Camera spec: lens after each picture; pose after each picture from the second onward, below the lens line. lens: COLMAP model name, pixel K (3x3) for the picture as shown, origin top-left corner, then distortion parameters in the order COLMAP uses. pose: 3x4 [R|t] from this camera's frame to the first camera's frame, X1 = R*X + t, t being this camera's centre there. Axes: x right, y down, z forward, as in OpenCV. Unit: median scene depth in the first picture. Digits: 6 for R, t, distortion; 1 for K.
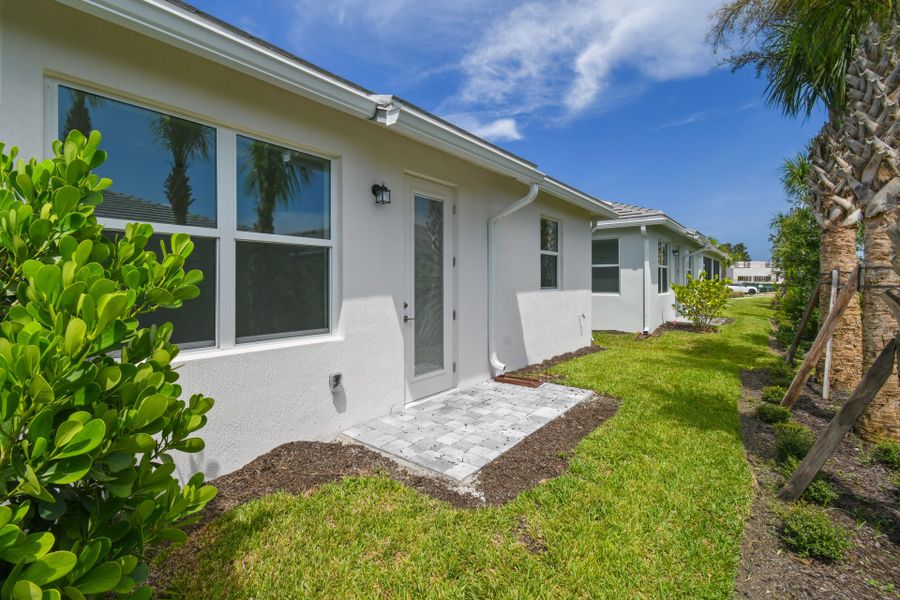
lens RADIAL K [[412.2, 0, 437.8], [0, 412.2, 296.3], [0, 0, 1]] dist [0.000397, -0.000090]
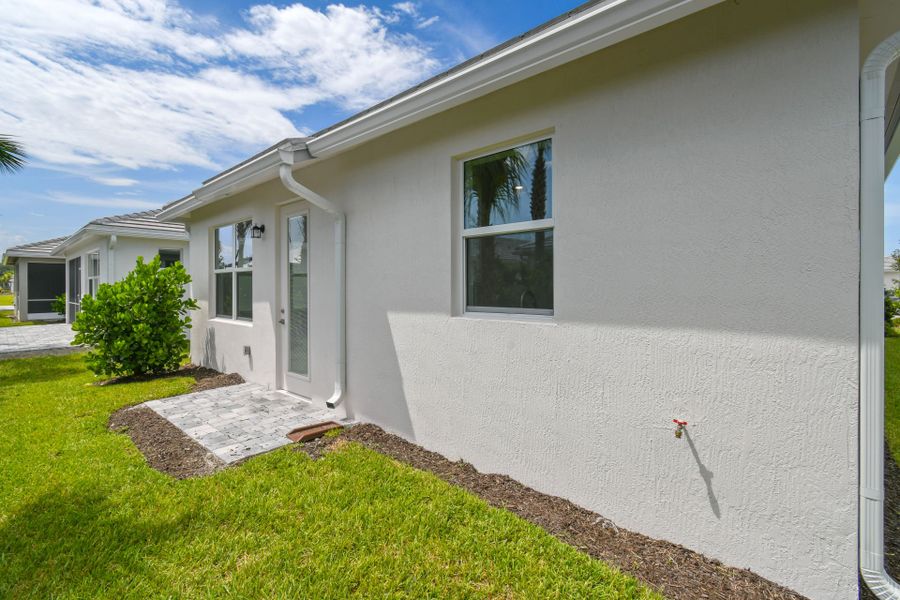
lens RADIAL K [[412.2, 0, 437.8], [0, 412.2, 296.3], [0, 0, 1]] dist [0.000397, -0.000090]
pose [[-0.093281, 0.009306, -0.995596, 0.821326], [-0.038771, 0.999164, 0.012972, -0.041774], [0.994885, 0.039810, -0.092842, 1.151967]]
